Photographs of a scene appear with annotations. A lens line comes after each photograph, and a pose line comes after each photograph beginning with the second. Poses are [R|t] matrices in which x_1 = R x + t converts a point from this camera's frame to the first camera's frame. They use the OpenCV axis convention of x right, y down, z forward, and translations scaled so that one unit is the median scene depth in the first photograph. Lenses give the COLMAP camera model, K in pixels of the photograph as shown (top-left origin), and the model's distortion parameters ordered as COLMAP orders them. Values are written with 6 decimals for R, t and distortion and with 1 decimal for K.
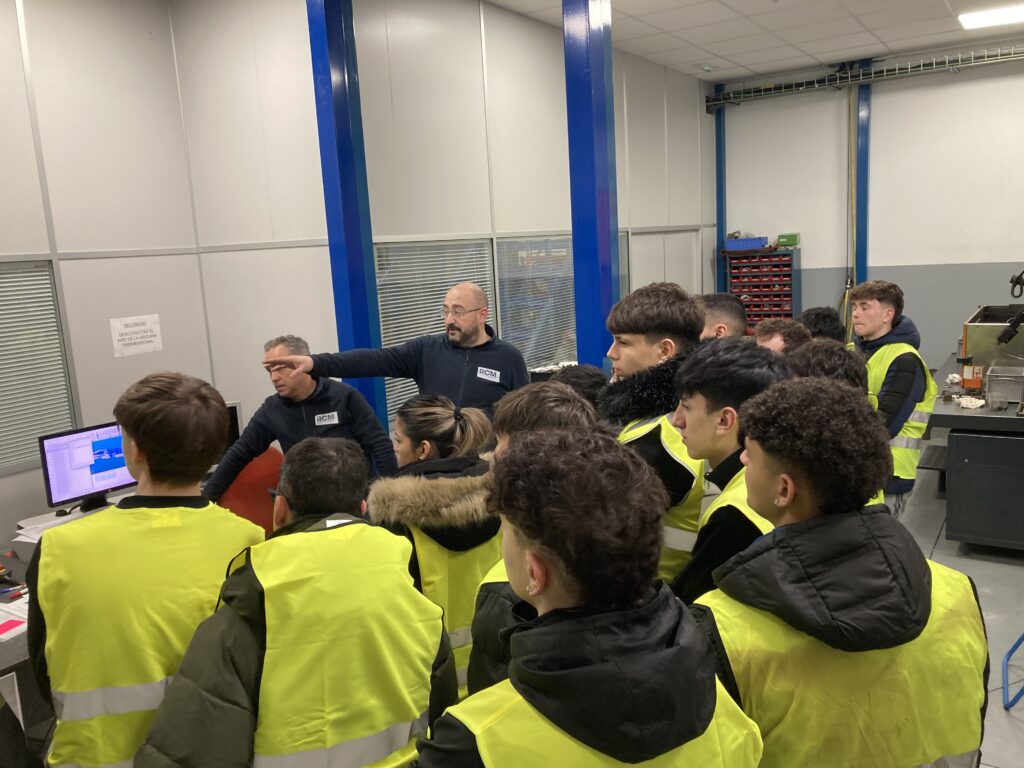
lens RADIAL K [[879.6, 0, 517.7], [0, 879.6, 373.4], [0, 0, 1]] dist [0.165562, -0.248175]
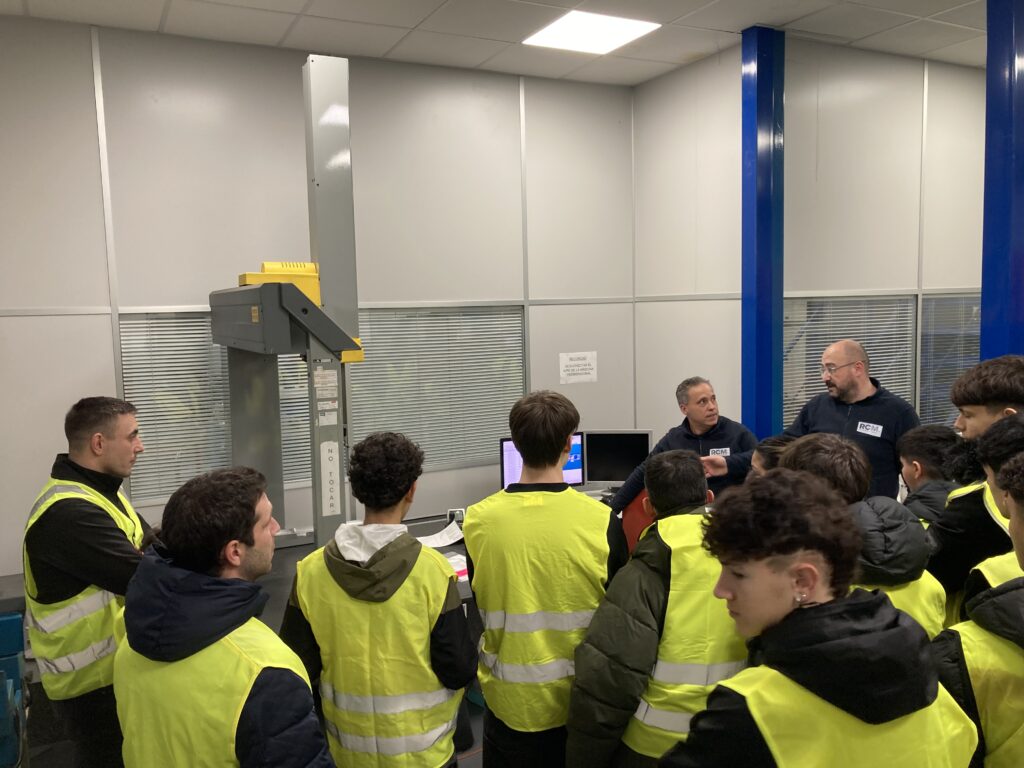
lens RADIAL K [[838.0, 0, 512.0], [0, 838.0, 384.0], [0, 0, 1]] dist [0.009217, 0.016720]
pose [[0.880044, 0.082326, -0.467701, 0.058063], [-0.098655, 0.995067, -0.010479, 0.001466], [0.464531, 0.055363, 0.883825, -0.091658]]
